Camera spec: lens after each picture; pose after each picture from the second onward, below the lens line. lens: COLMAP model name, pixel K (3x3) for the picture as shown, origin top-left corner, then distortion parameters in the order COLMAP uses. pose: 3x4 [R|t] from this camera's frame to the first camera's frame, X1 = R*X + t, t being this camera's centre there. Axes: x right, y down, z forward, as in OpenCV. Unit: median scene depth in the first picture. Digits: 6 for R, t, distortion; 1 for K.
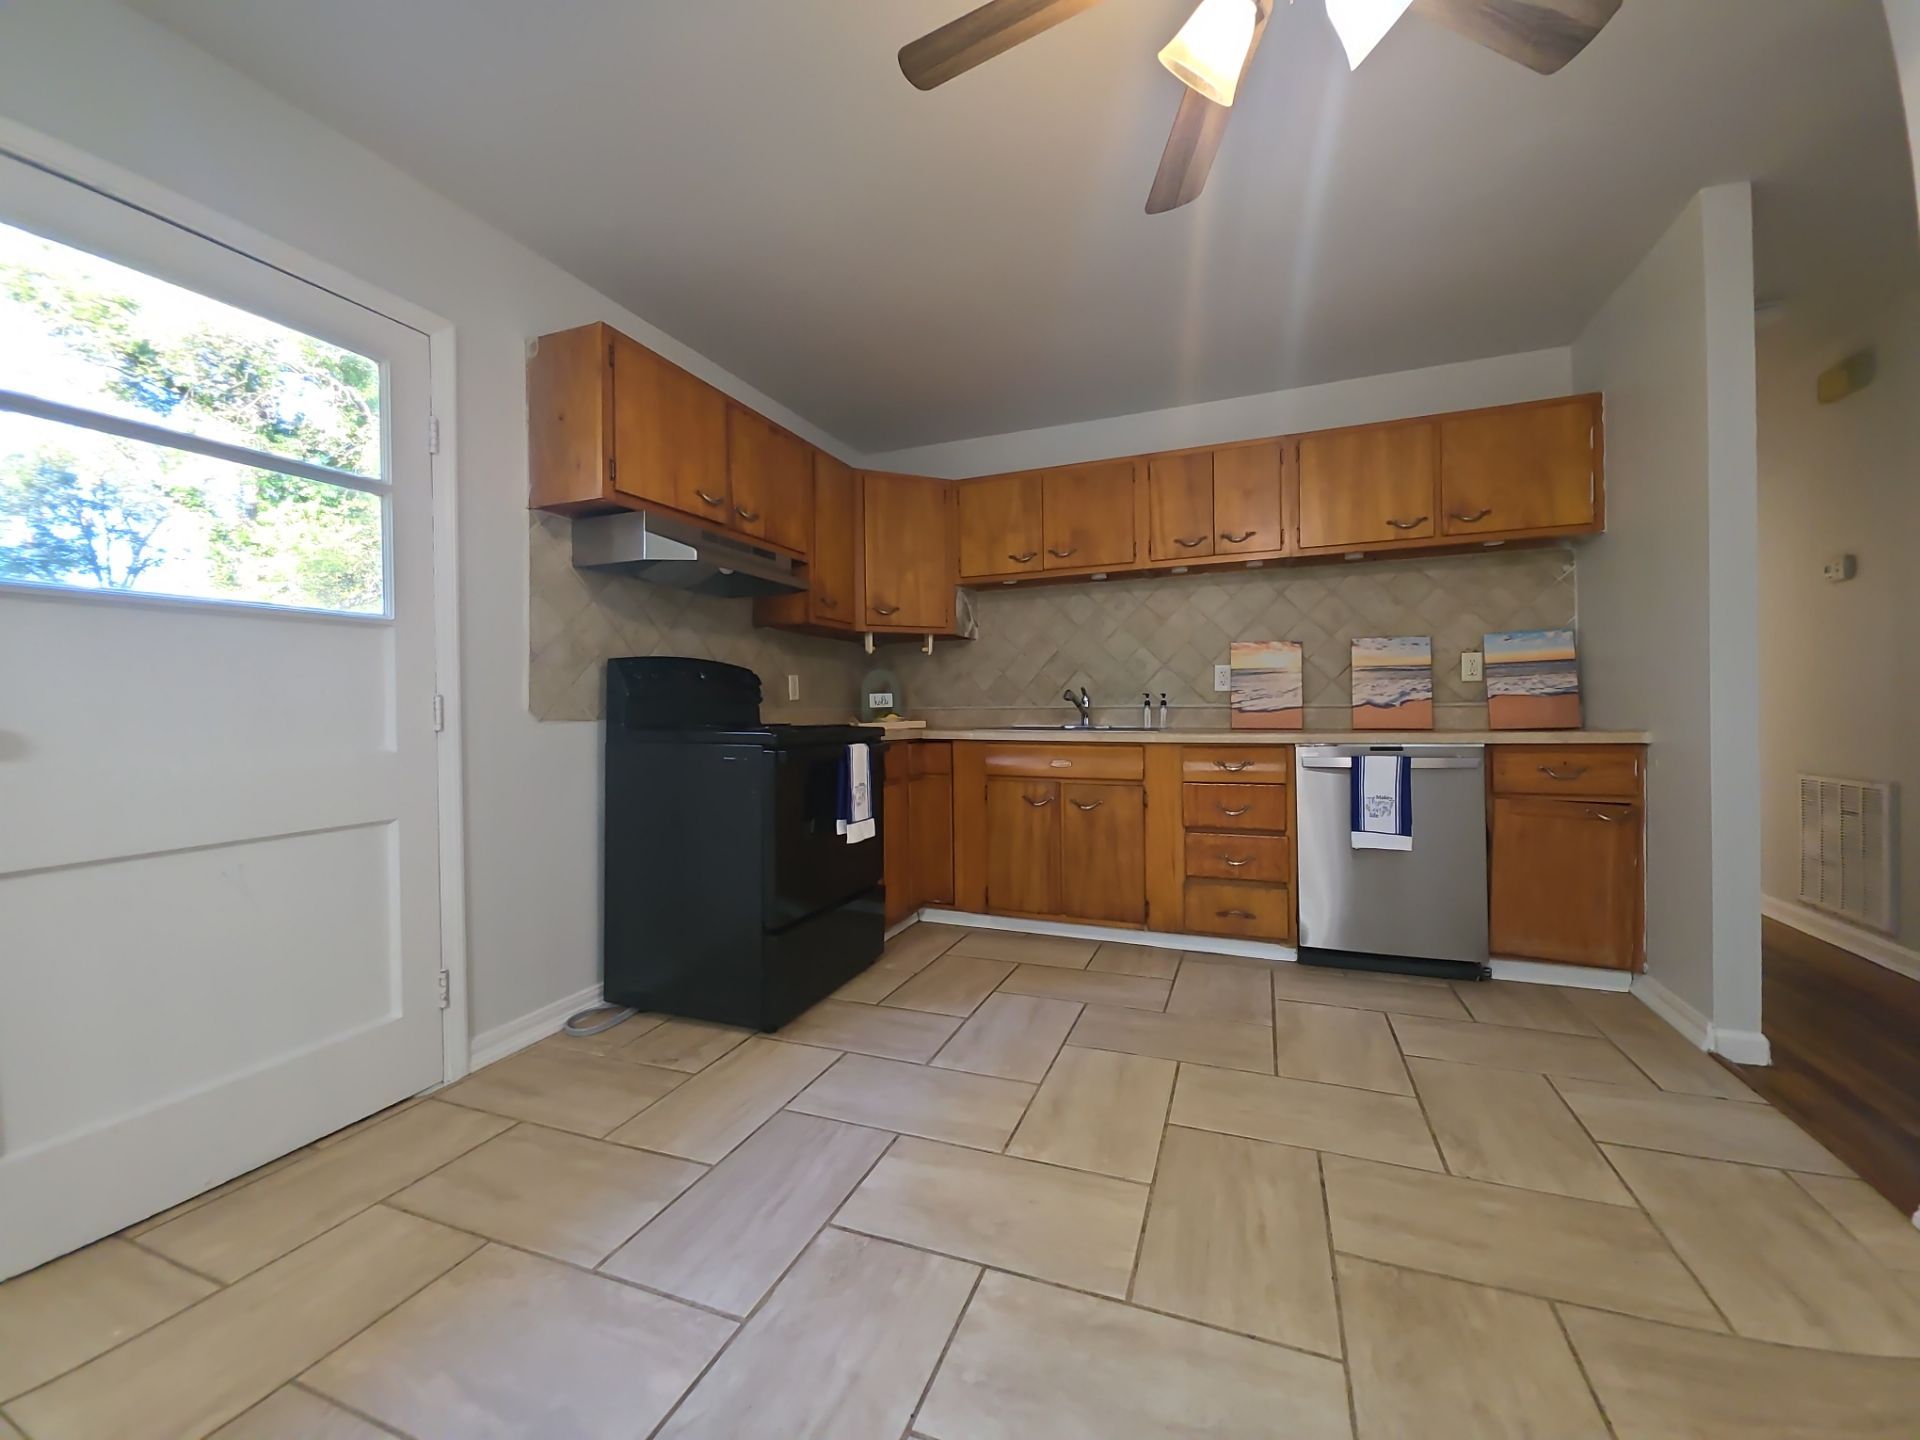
lens RADIAL K [[754.7, 0, 966.4], [0, 754.7, 714.4], [0, 0, 1]] dist [0.000333, -0.003872]
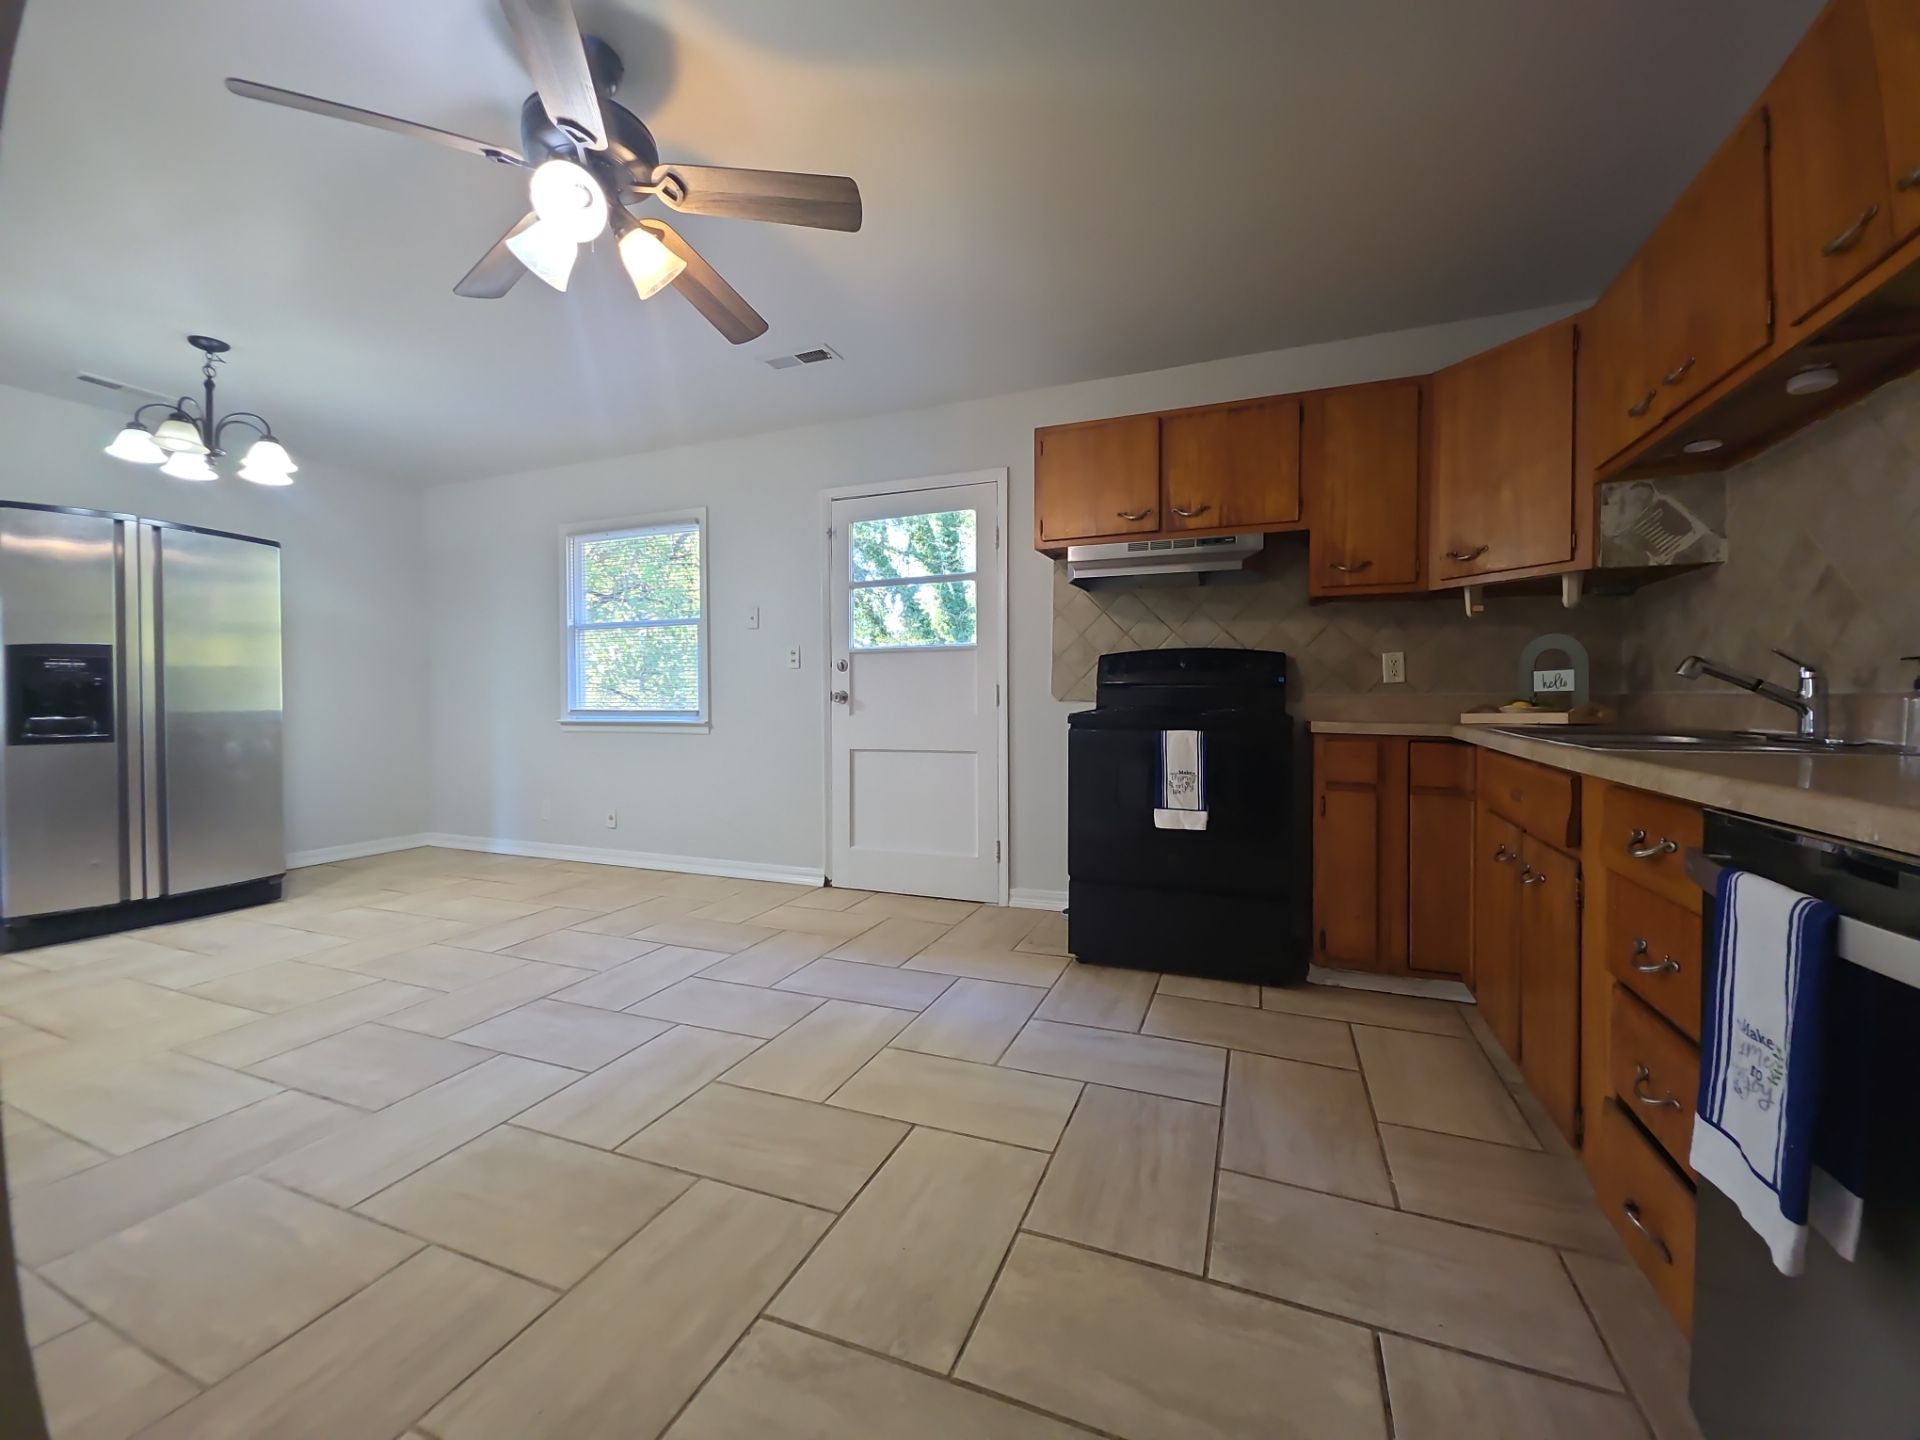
lens RADIAL K [[754.7, 0, 966.4], [0, 754.7, 714.4], [0, 0, 1]] dist [0.000333, -0.003872]
pose [[-0.001544, 0.034054, -0.999419, 0.922711], [-0.005446, 0.999405, 0.034062, -0.014579], [0.999984, 0.005496, -0.001358, 0.807237]]
